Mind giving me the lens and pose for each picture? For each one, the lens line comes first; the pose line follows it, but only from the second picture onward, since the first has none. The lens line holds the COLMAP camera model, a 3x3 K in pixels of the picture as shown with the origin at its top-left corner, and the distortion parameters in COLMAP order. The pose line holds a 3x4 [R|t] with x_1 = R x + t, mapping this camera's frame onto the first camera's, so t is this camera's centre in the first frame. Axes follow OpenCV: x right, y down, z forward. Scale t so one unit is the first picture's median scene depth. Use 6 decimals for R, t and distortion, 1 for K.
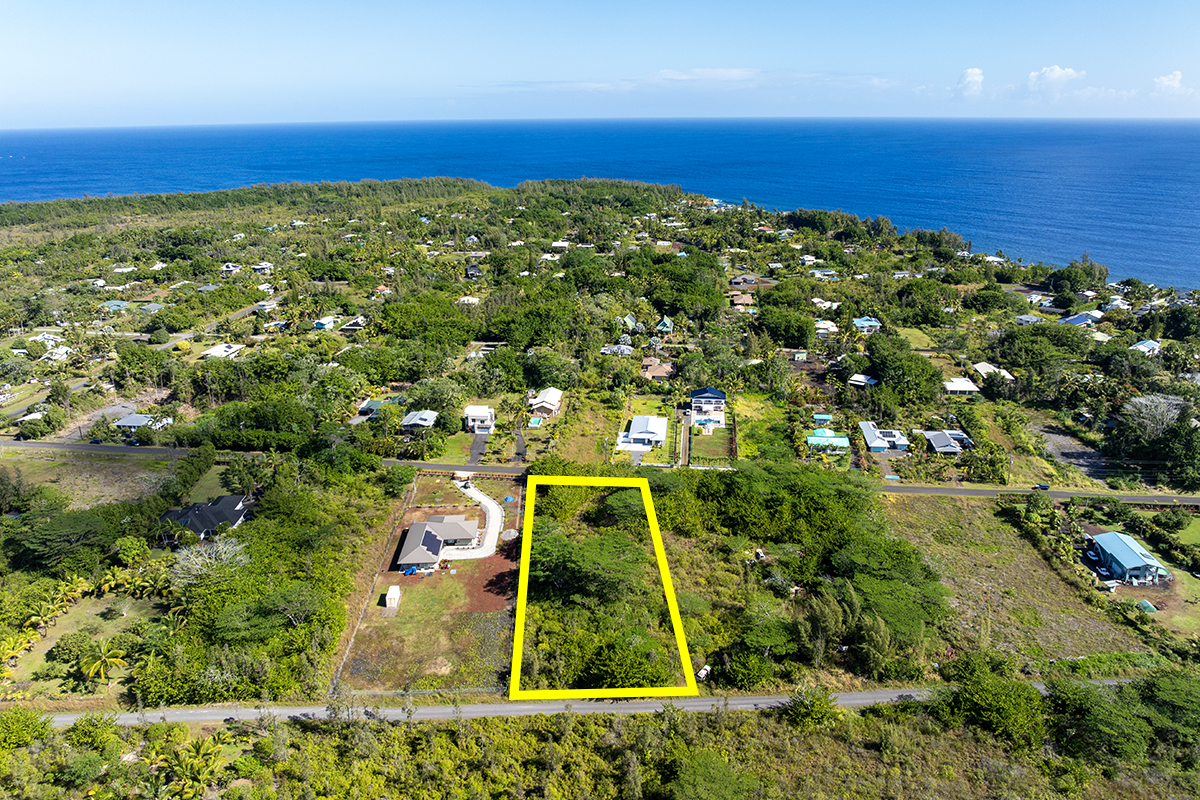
lens RADIAL K [[835.2, 0, 608.3], [0, 835.2, 400.4], [0, 0, 1]] dist [-0.041698, 0.003881]
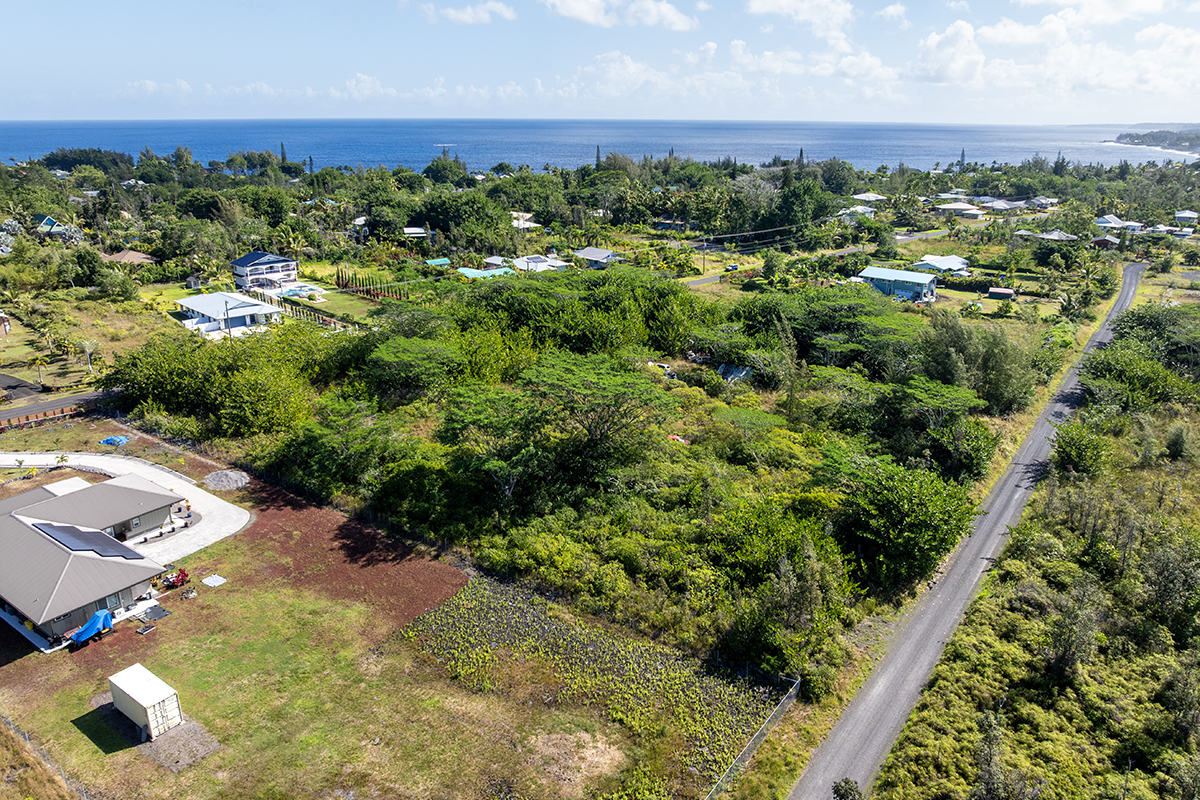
lens RADIAL K [[835.2, 0, 608.3], [0, 835.2, 400.4], [0, 0, 1]] dist [-0.041698, 0.003881]
pose [[0.613464, -0.240396, 0.752244, -0.310331], [0.244015, 0.963632, 0.108953, 0.130127], [-0.751078, 0.116720, 0.649814, 0.614808]]
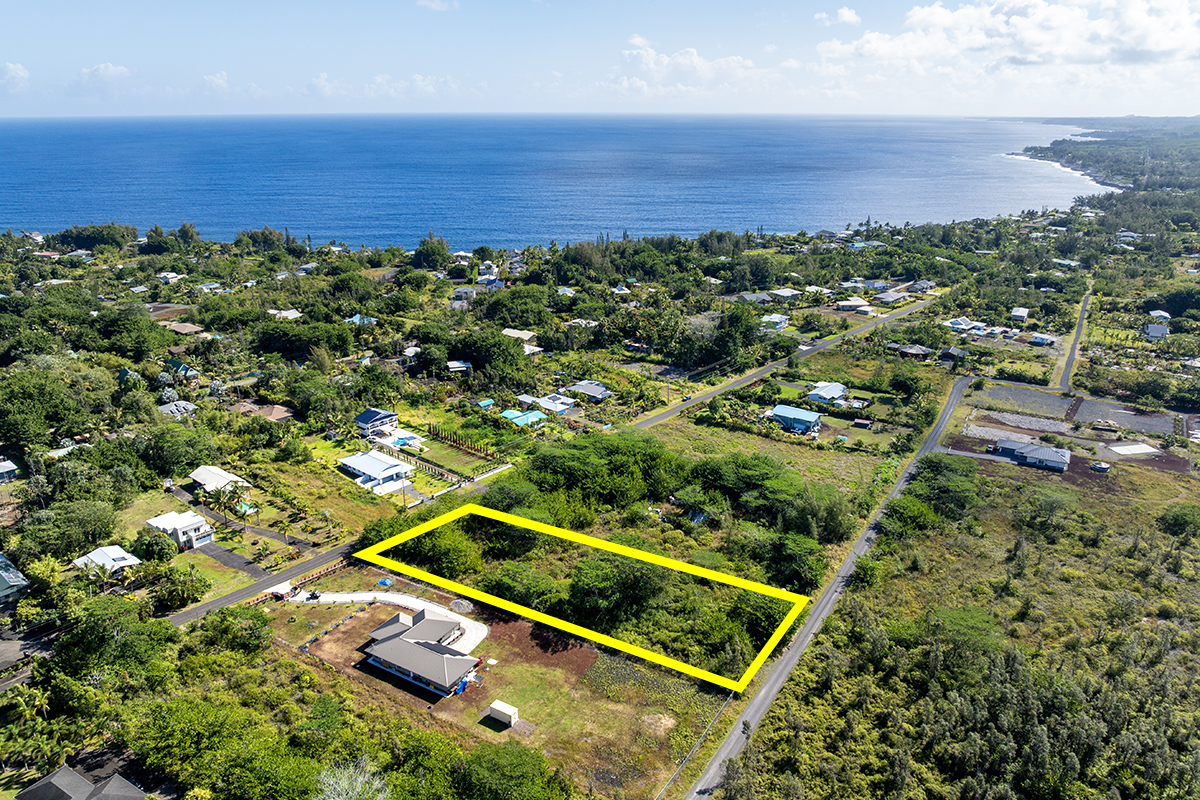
lens RADIAL K [[835.2, 0, 608.3], [0, 835.2, 400.4], [0, 0, 1]] dist [-0.041698, 0.003881]
pose [[0.552122, -0.264221, 0.790790, -0.674163], [0.262321, 0.955342, 0.136052, -0.118554], [-0.791422, 0.132324, 0.596776, 0.363584]]
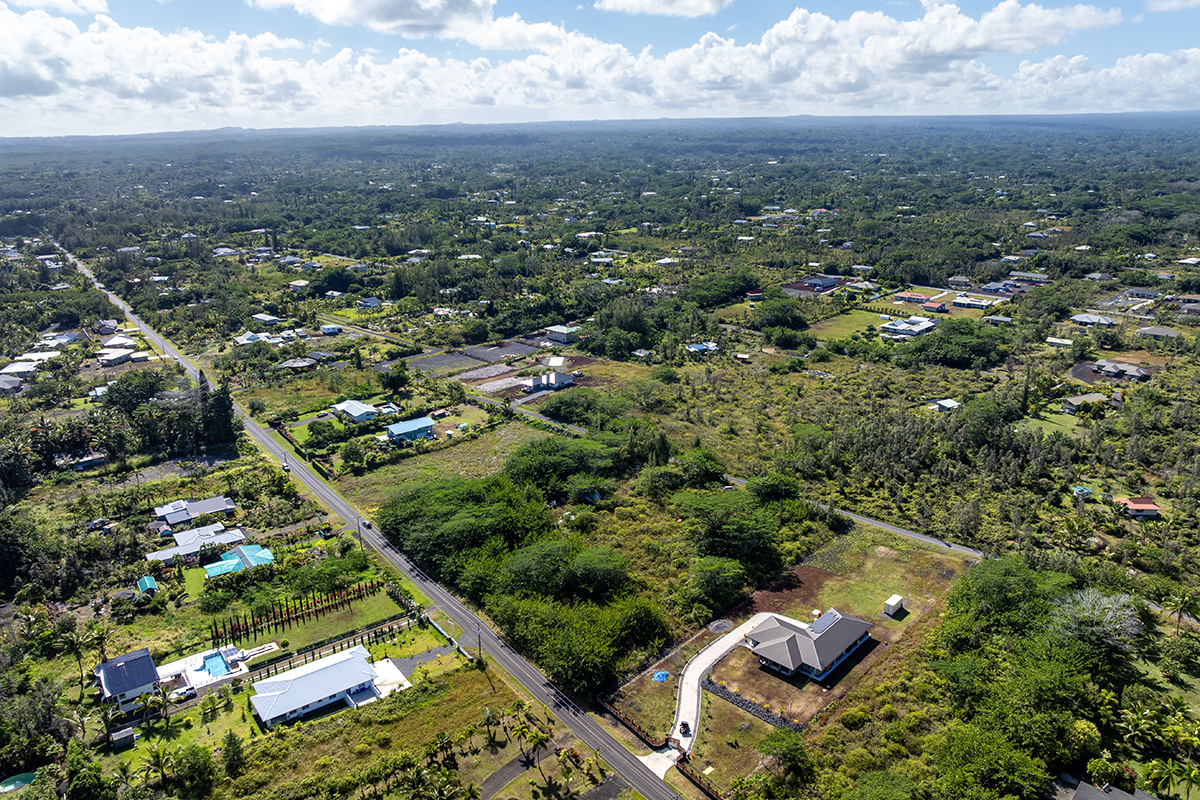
lens RADIAL K [[835.2, 0, 608.3], [0, 835.2, 400.4], [0, 0, 1]] dist [-0.041698, 0.003881]
pose [[-0.699002, -0.209798, 0.683653, -0.575305], [0.236988, 0.834017, 0.498250, -0.478684], [-0.674709, 0.510295, -0.533260, 1.457781]]
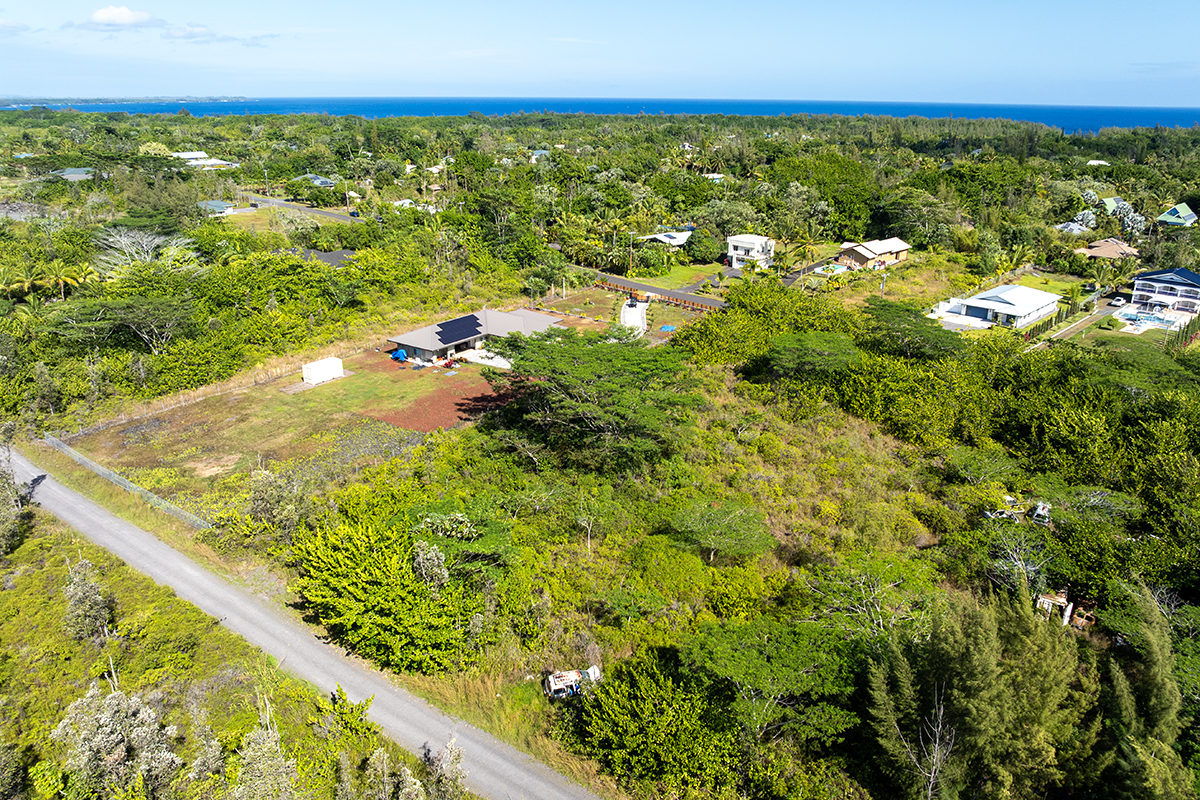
lens RADIAL K [[835.2, 0, 608.3], [0, 835.2, 400.4], [0, 0, 1]] dist [-0.041698, 0.003881]
pose [[0.781696, 0.225317, -0.581535, 0.231234], [-0.214383, 0.972713, 0.088707, 0.141825], [0.585654, 0.055330, 0.808670, 0.565635]]
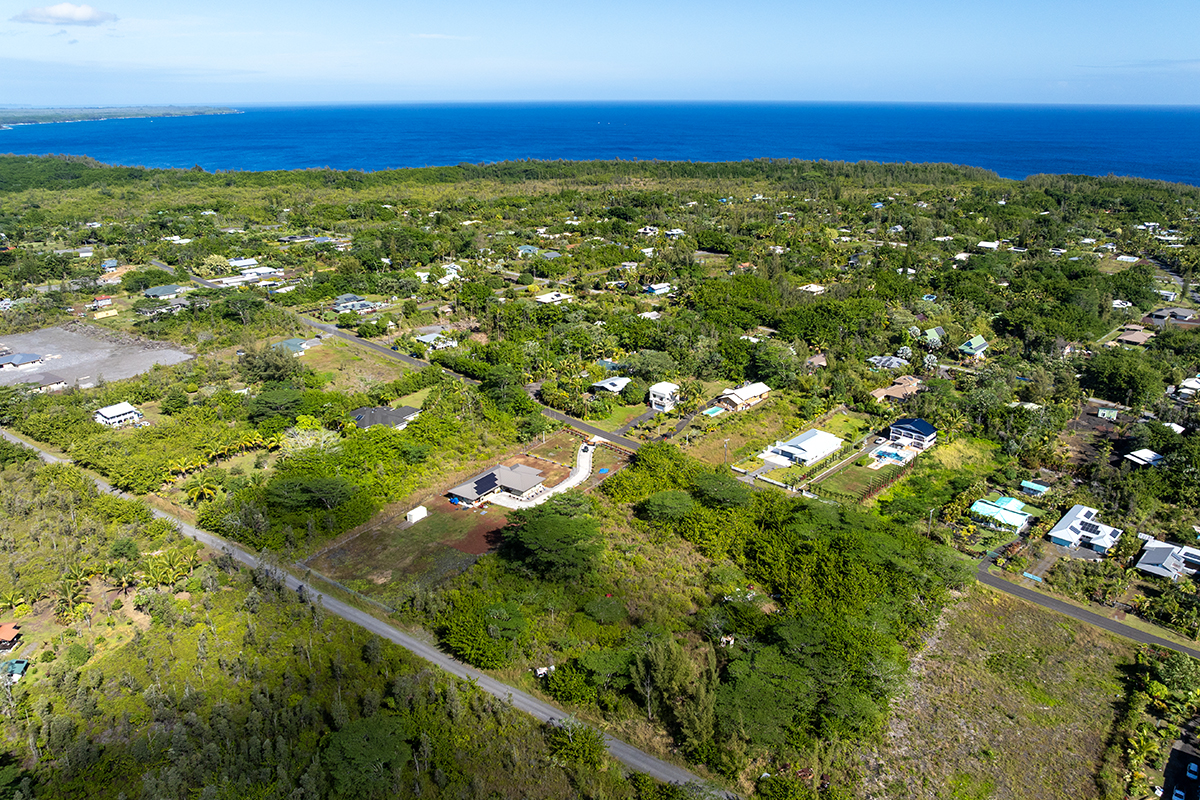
lens RADIAL K [[835.2, 0, 608.3], [0, 835.2, 400.4], [0, 0, 1]] dist [-0.041698, 0.003881]
pose [[0.793682, 0.214335, -0.569324, 0.515249], [-0.201496, 0.975670, 0.086413, -0.064871], [0.573994, 0.046132, 0.817559, 0.176926]]
